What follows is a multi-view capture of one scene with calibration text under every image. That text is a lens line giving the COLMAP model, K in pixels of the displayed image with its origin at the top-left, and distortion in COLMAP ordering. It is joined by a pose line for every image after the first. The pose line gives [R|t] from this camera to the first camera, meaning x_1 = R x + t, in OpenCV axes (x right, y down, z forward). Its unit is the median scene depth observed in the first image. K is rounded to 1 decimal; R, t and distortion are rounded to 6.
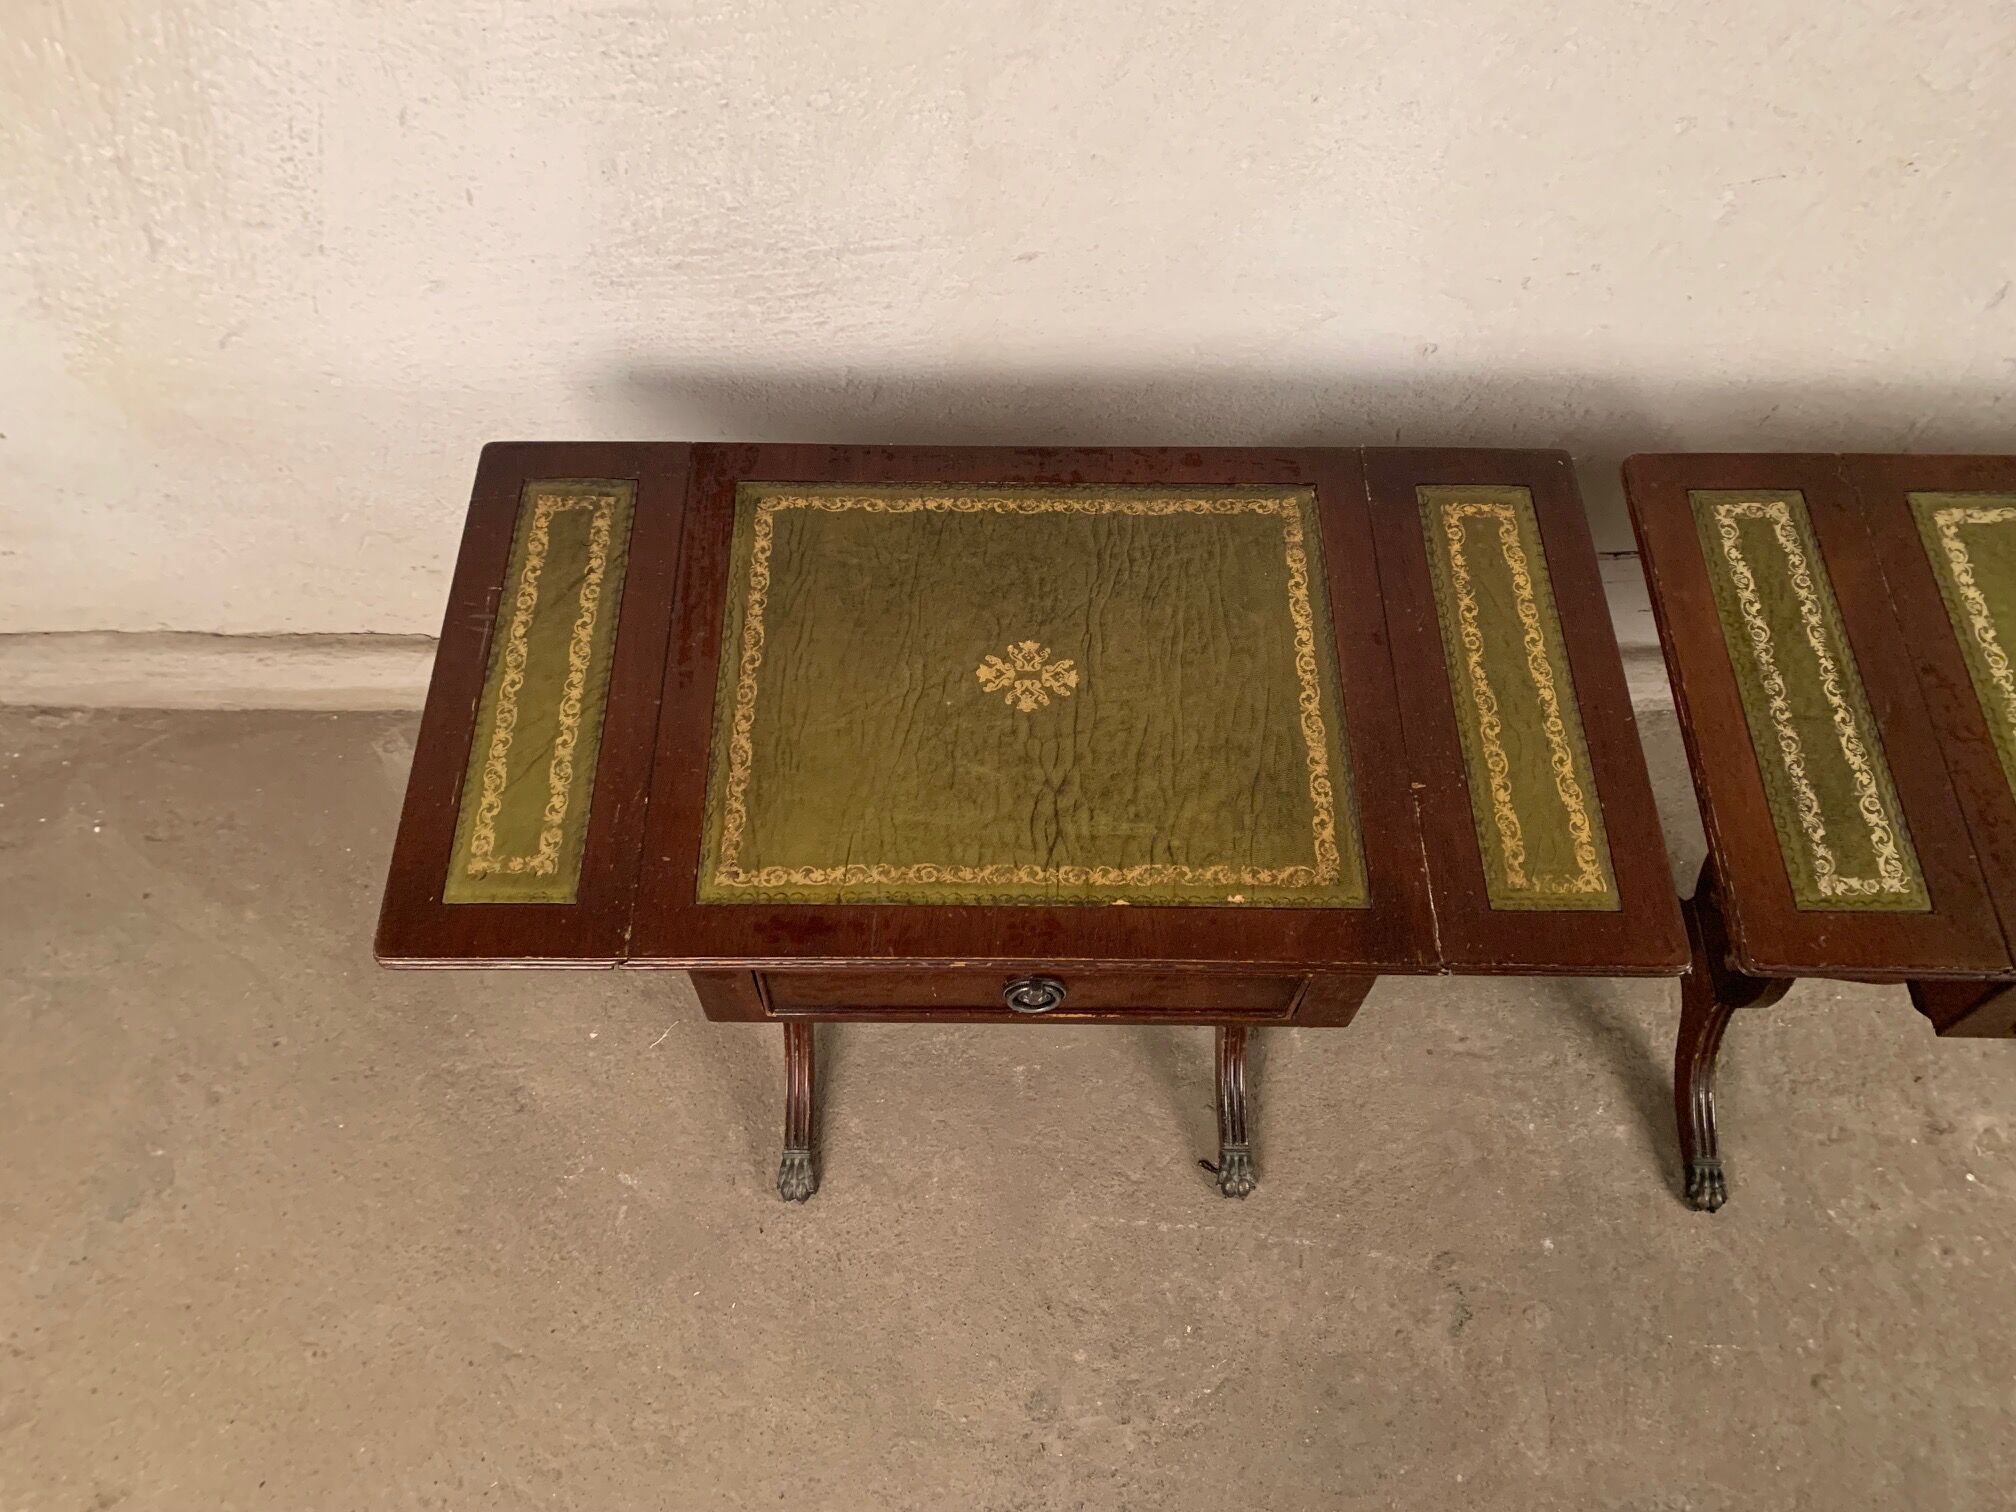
lens RADIAL K [[1557.5, 0, 982.5], [0, 1557.5, 753.3], [0, 0, 1]] dist [0.015745, -0.002050]
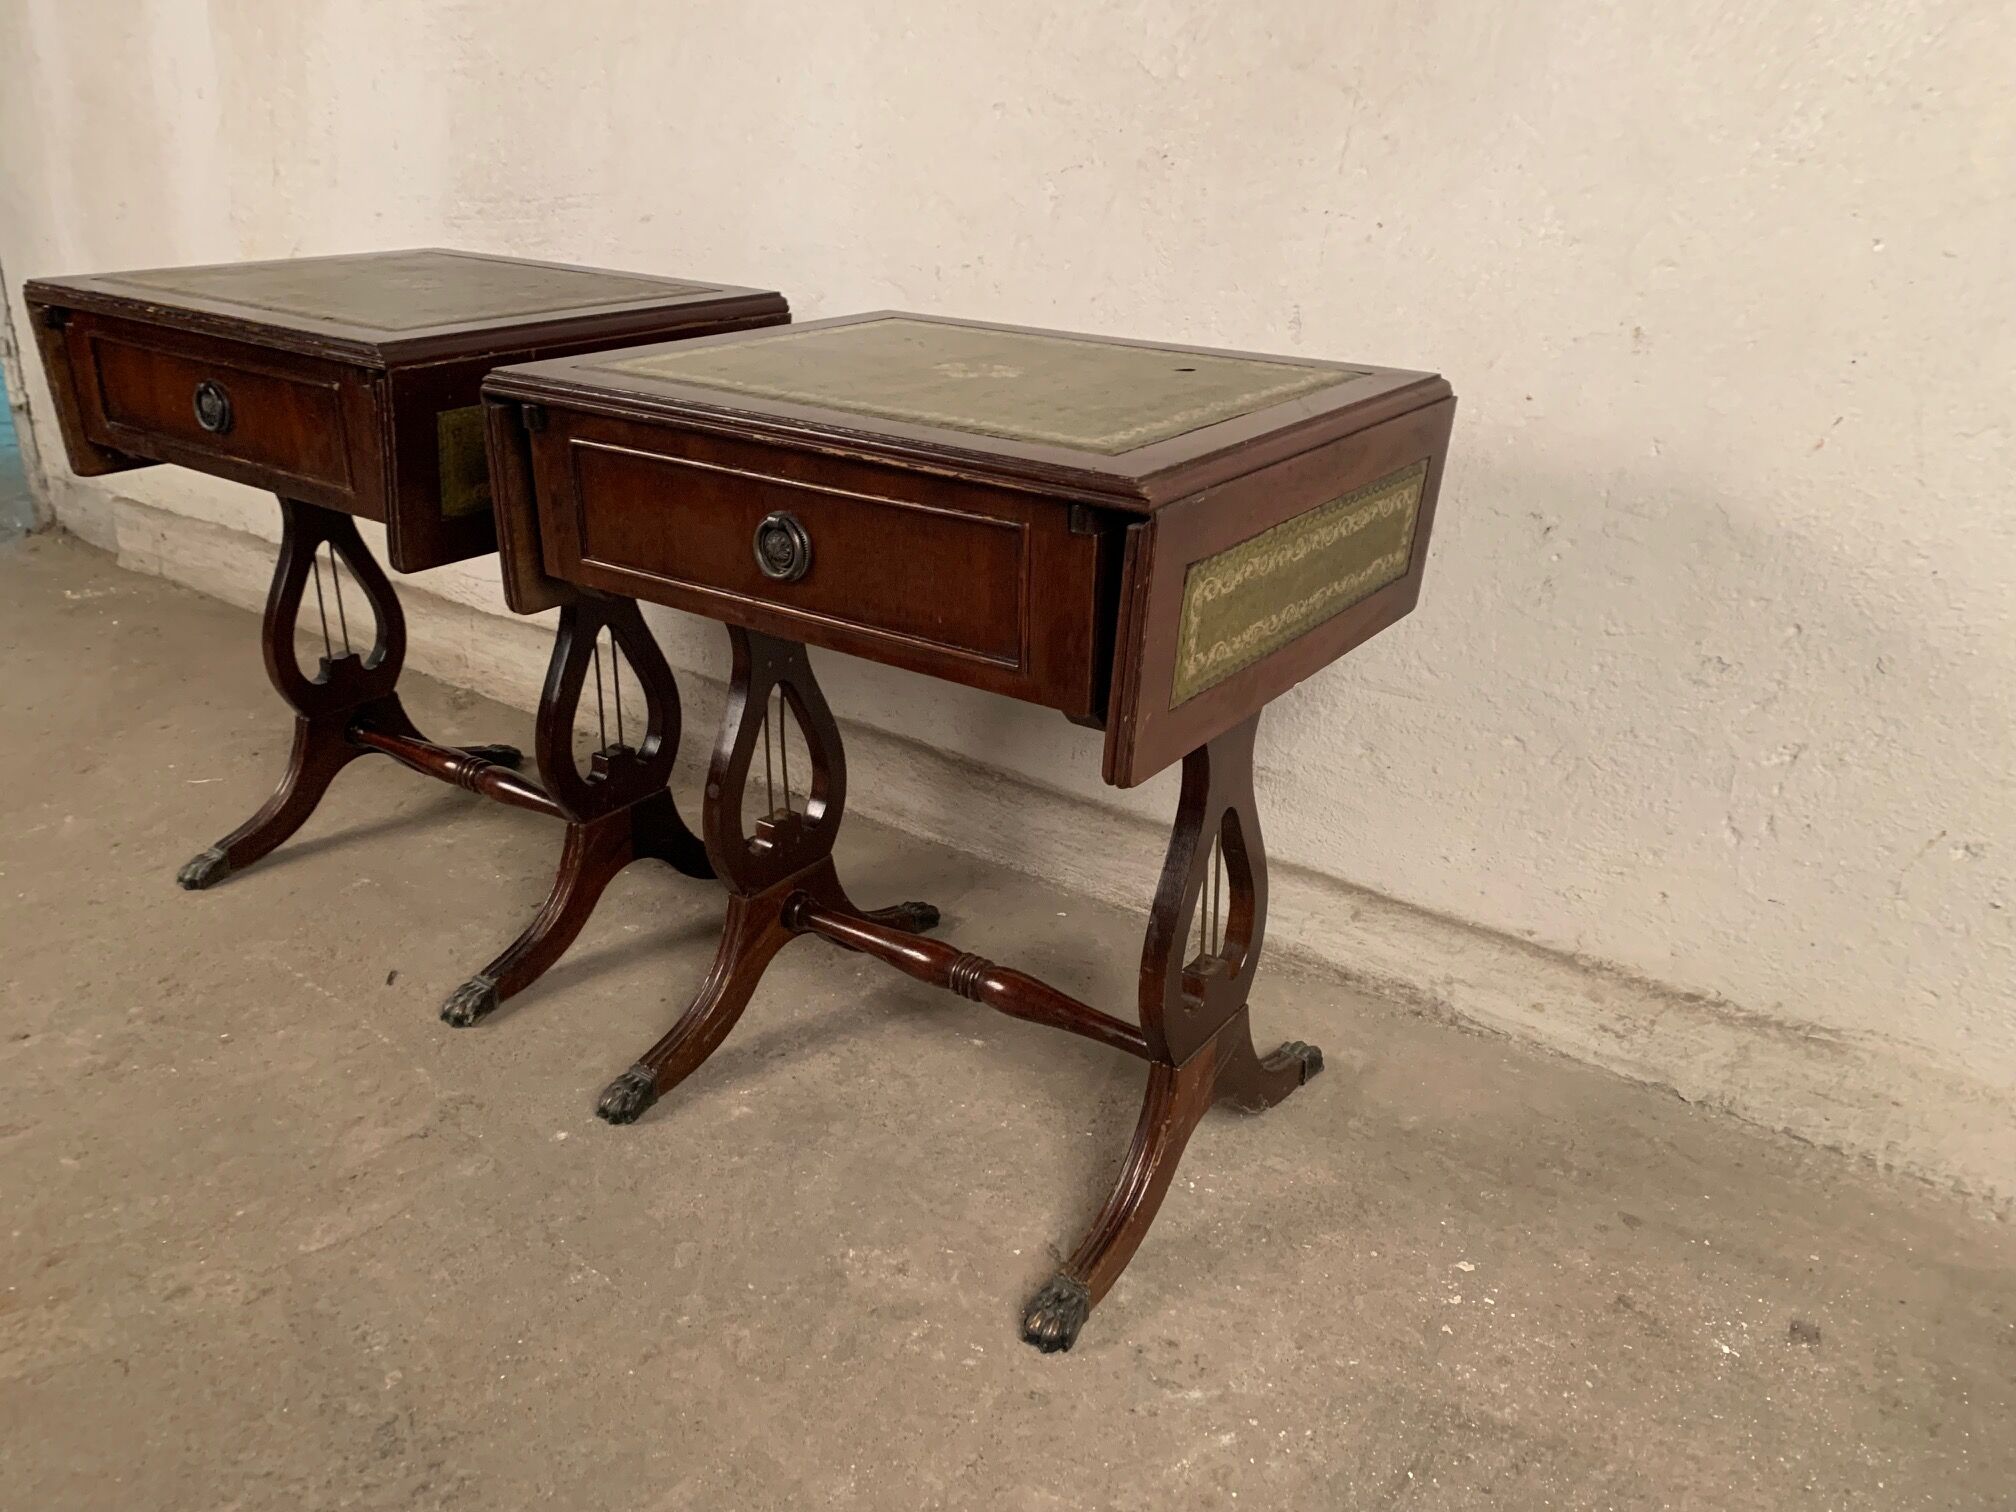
lens RADIAL K [[1553.8, 0, 1011.4], [0, 1553.8, 760.2], [0, 0, 1]] dist [0.010032, 0.005039]
pose [[0.824450, 0.238495, -0.513227, 1.081962], [-0.497777, 0.737060, -0.457121, 0.489579], [0.269258, 0.632346, 0.726387, 0.371638]]
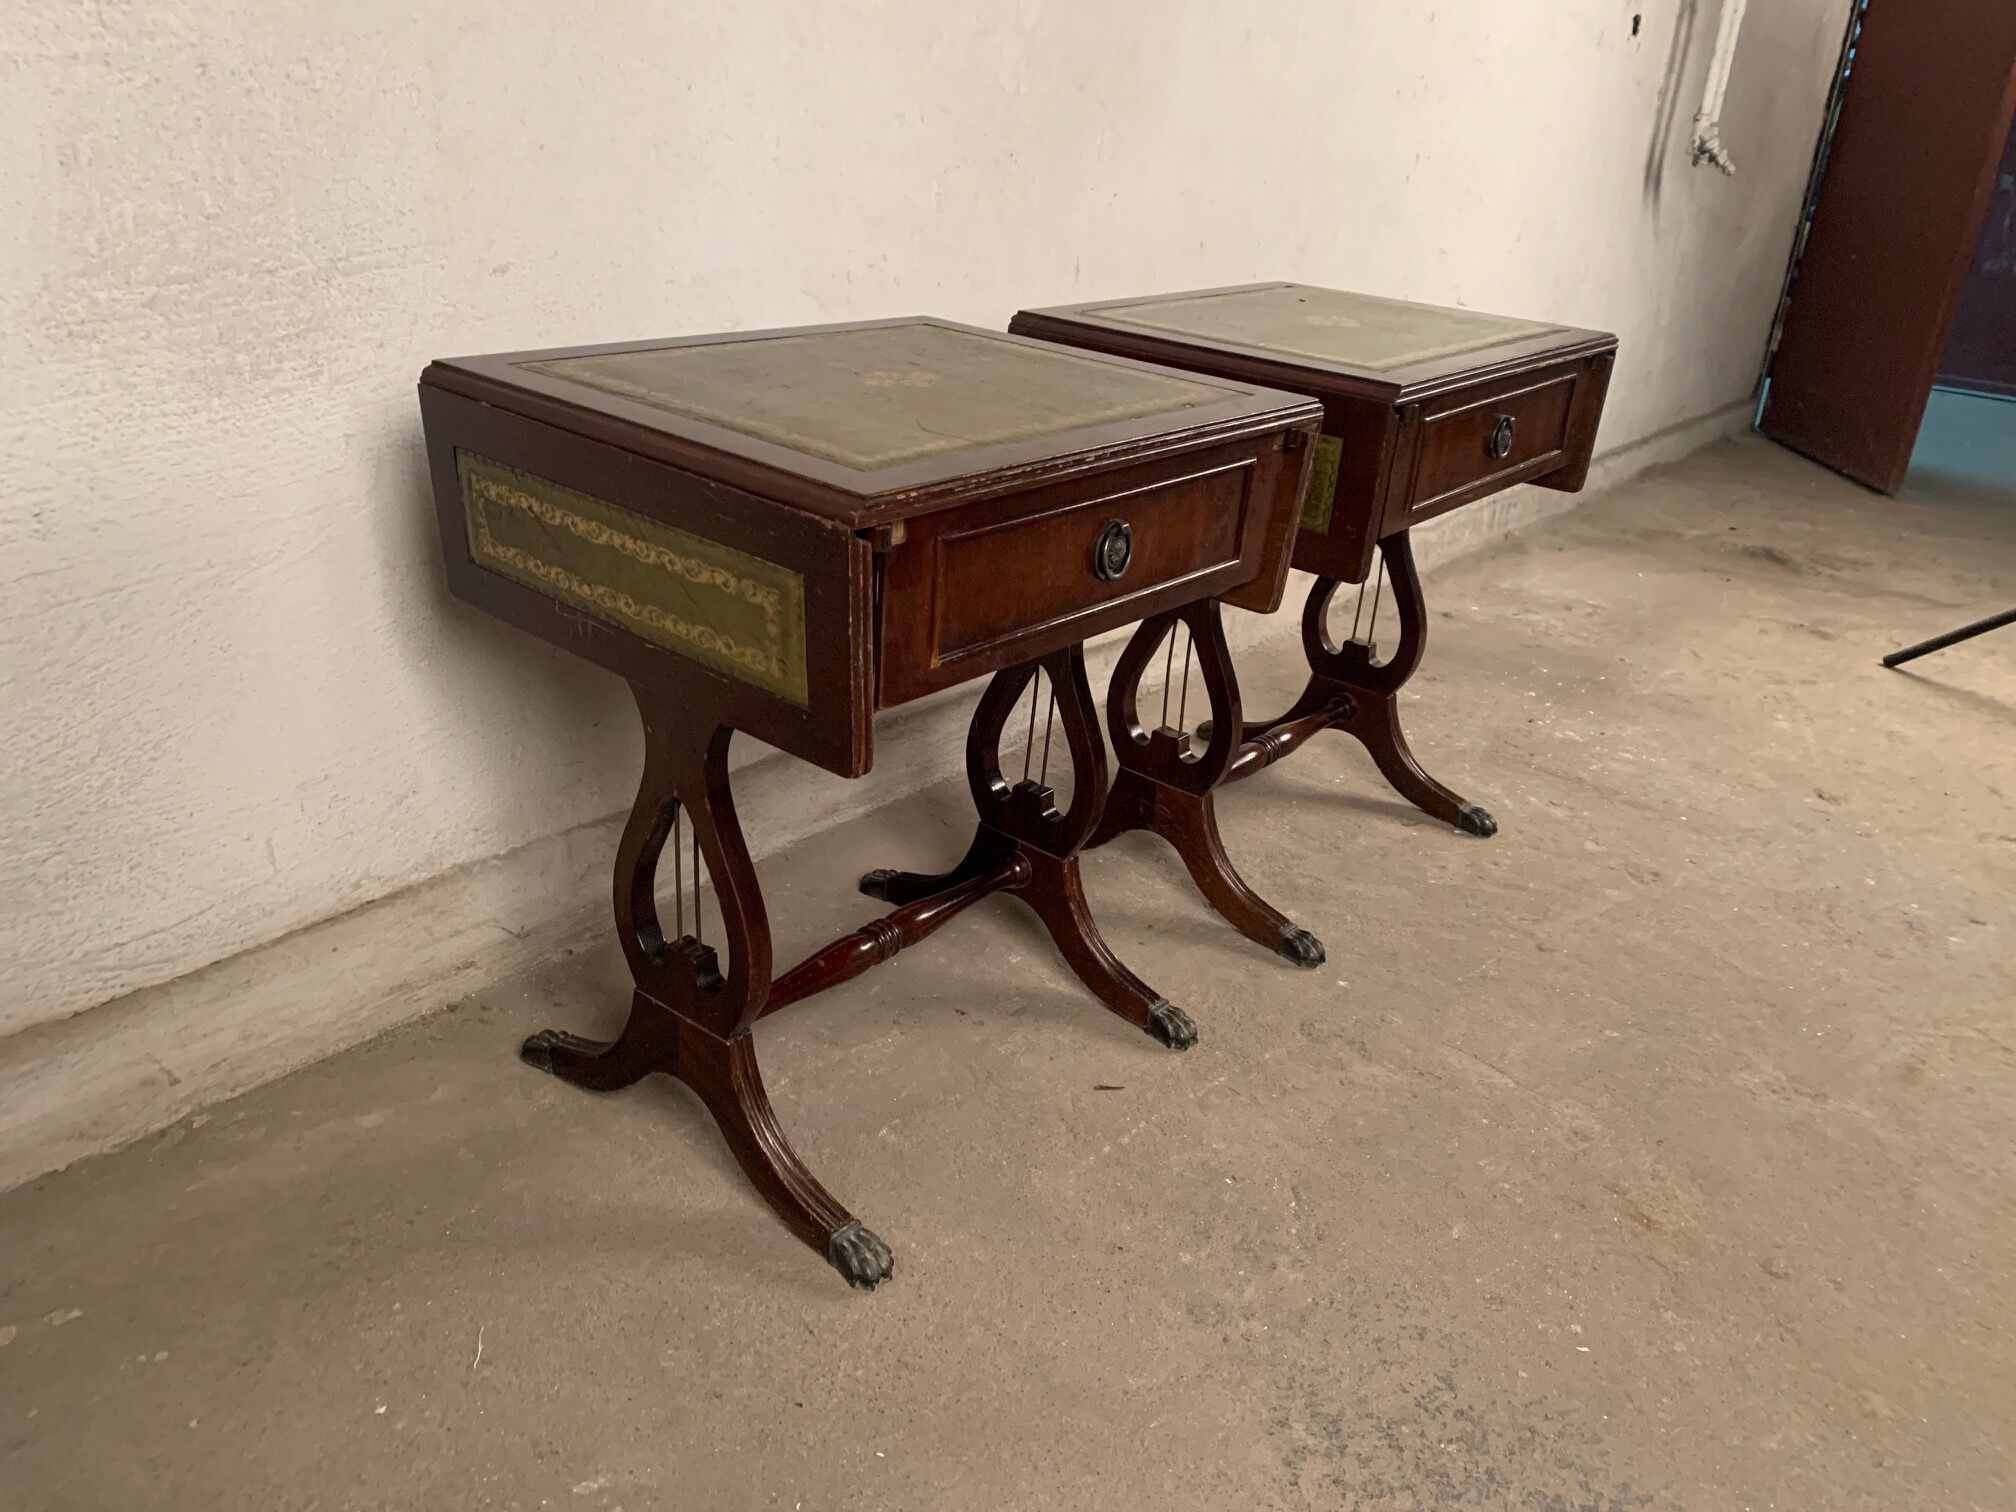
lens RADIAL K [[1548.4, 0, 1017.6], [0, 1548.4, 774.7], [0, 0, 1]] dist [0.015443, -0.004291]
pose [[0.625456, -0.288823, 0.724835, -0.576009], [0.635755, 0.727204, -0.258823, 0.391883], [-0.452350, 0.622700, 0.638455, 0.383714]]
